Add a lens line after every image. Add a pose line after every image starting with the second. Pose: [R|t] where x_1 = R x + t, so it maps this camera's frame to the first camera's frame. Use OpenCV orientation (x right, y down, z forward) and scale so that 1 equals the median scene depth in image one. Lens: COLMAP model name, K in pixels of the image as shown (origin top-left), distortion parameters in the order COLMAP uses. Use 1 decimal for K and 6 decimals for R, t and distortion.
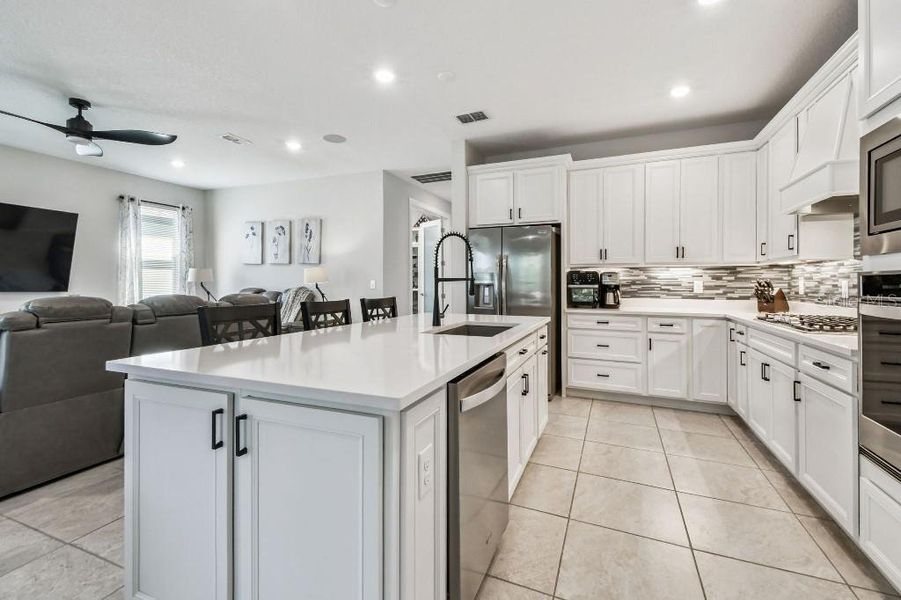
lens RADIAL K [[404.0, 0, 439.5], [0, 404.0, 285.6], [0, 0, 1]] dist [0.032599, -0.000280]
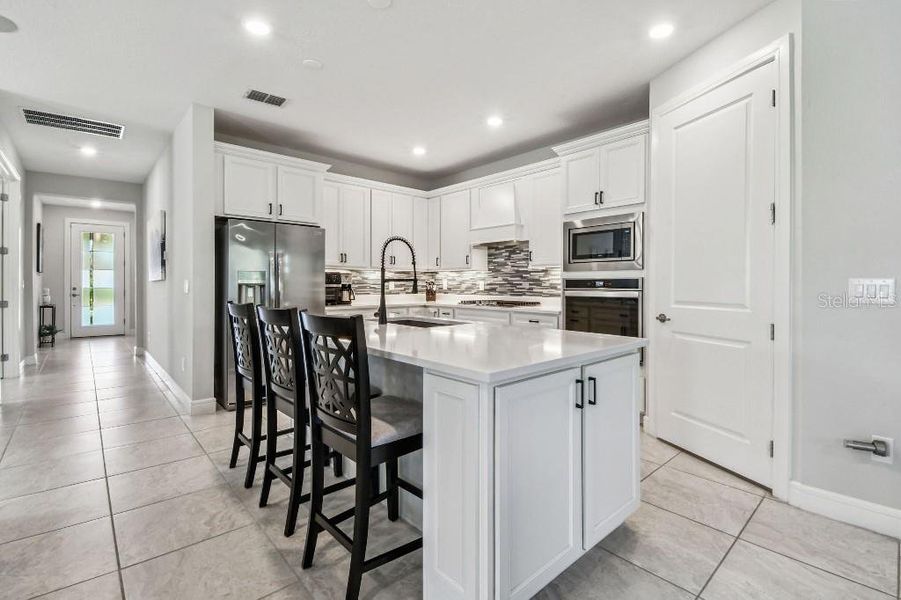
lens RADIAL K [[408.6, 0, 455.5], [0, 408.6, 282.7], [0, 0, 1]] dist [0.000172, -0.000144]
pose [[0.405383, -0.002223, 0.914144, -0.539641], [0.006723, 0.999977, -0.000550, -0.003771], [-0.914122, 0.006368, 0.405388, 0.245414]]
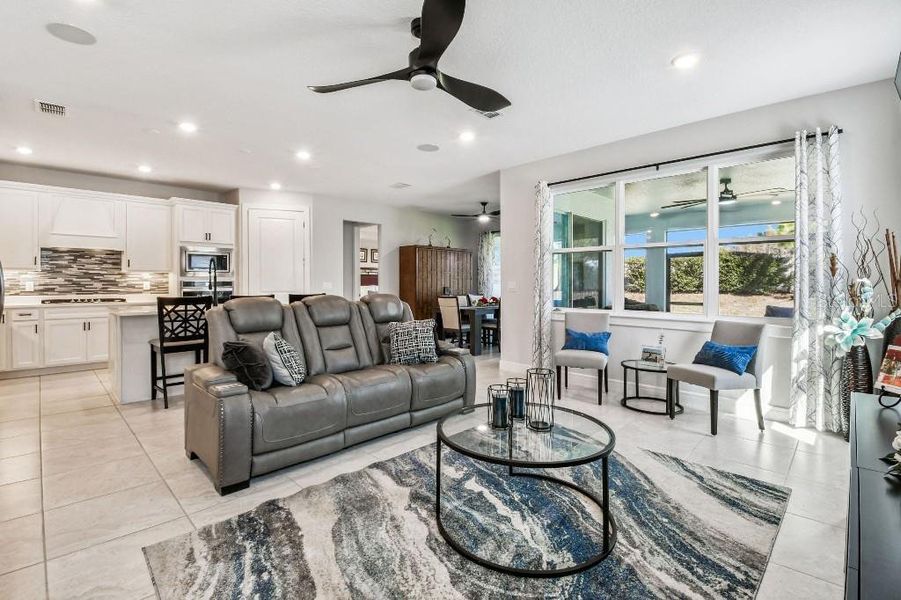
lens RADIAL K [[392.6, 0, 460.0], [0, 392.6, 283.3], [0, 0, 1]] dist [0.000286, -0.014769]
pose [[-0.956462, -0.004933, 0.291816, -0.988171], [-0.003282, 0.999976, 0.006144, -0.015041], [-0.291840, 0.004919, -0.956455, 1.461108]]
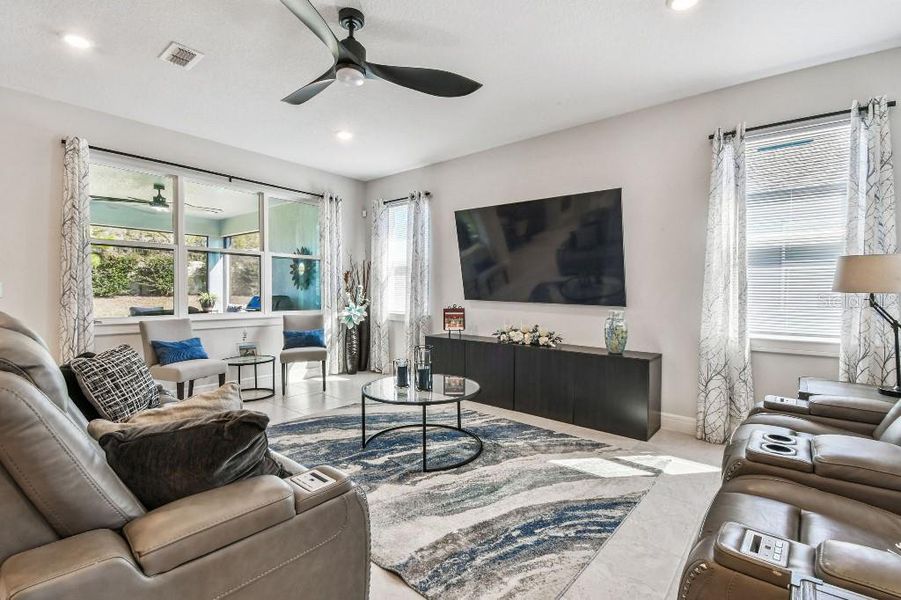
lens RADIAL K [[389.3, 0, 450.5], [0, 389.3, 300.0], [0, 0, 1]] dist [0.000224, -0.000172]
pose [[-0.256217, 0.020464, -0.966403, -0.249495], [-0.014810, 0.999575, 0.025093, -0.005686], [0.966506, 0.020742, -0.255805, 1.191548]]
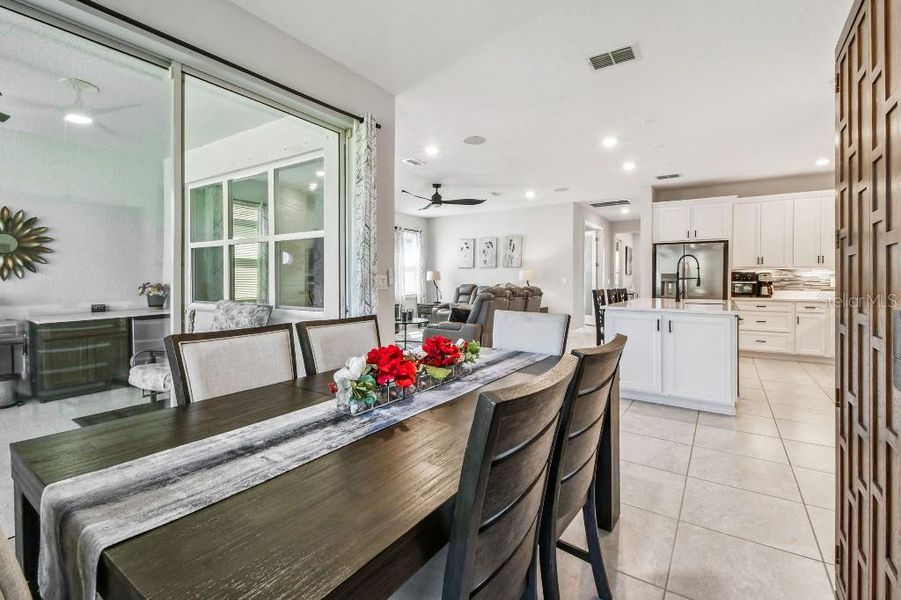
lens RADIAL K [[421.8, 0, 411.6], [0, 421.8, 284.1], [0, 0, 1]] dist [-0.001220, -0.000793]
pose [[0.974543, -0.003359, -0.224177, -0.497698], [0.003734, 0.999992, 0.001246, 0.001934], [0.224171, -0.002051, 0.974548, -0.794597]]
